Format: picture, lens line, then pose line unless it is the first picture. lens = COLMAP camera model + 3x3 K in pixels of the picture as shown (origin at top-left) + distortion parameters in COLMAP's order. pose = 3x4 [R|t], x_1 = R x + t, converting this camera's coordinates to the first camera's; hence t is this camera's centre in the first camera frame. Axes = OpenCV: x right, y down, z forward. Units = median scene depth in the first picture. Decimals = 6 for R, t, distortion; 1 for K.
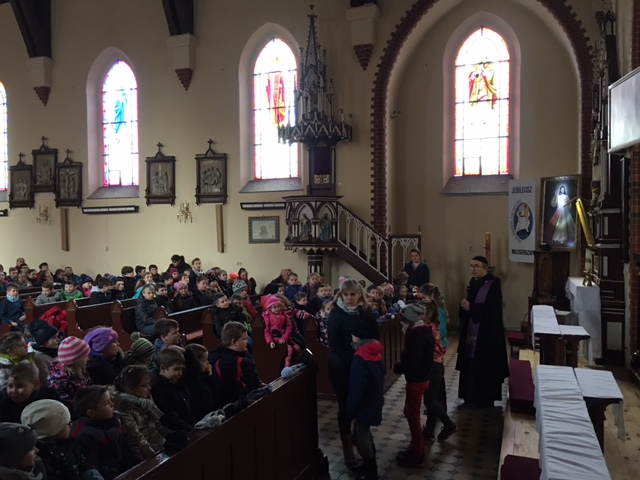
lens RADIAL K [[548.3, 0, 320.0], [0, 548.3, 240.0], [0, 0, 1]] dist [0.078765, -0.102282]
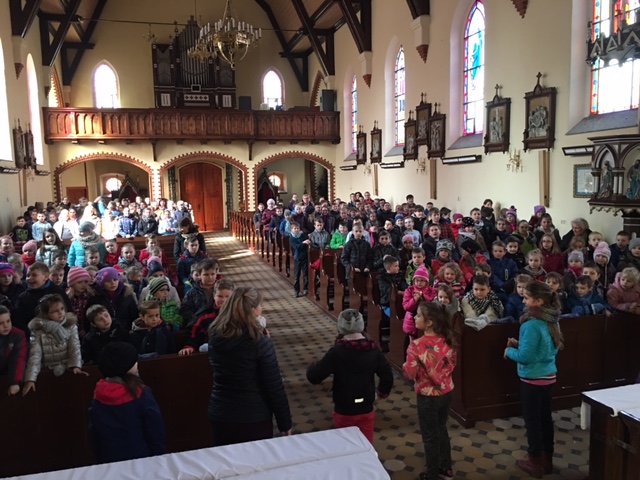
lens RADIAL K [[548.3, 0, 320.0], [0, 548.3, 240.0], [0, 0, 1]] dist [0.078765, -0.102282]
pose [[0.588577, 0.084984, -0.803962, 0.323747], [0.008947, 0.993714, 0.111592, -0.027226], [0.808392, -0.072874, 0.584116, 0.224497]]
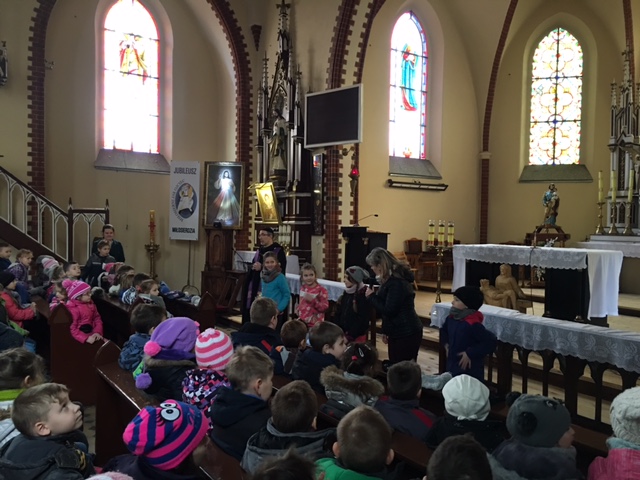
lens RADIAL K [[548.3, 0, 320.0], [0, 548.3, 240.0], [0, 0, 1]] dist [0.078765, -0.102282]
pose [[0.563167, -0.009768, 0.826285, -0.324326], [-0.008045, 0.999818, 0.017303, 0.018656], [-0.826304, -0.016392, 0.562986, 0.180505]]
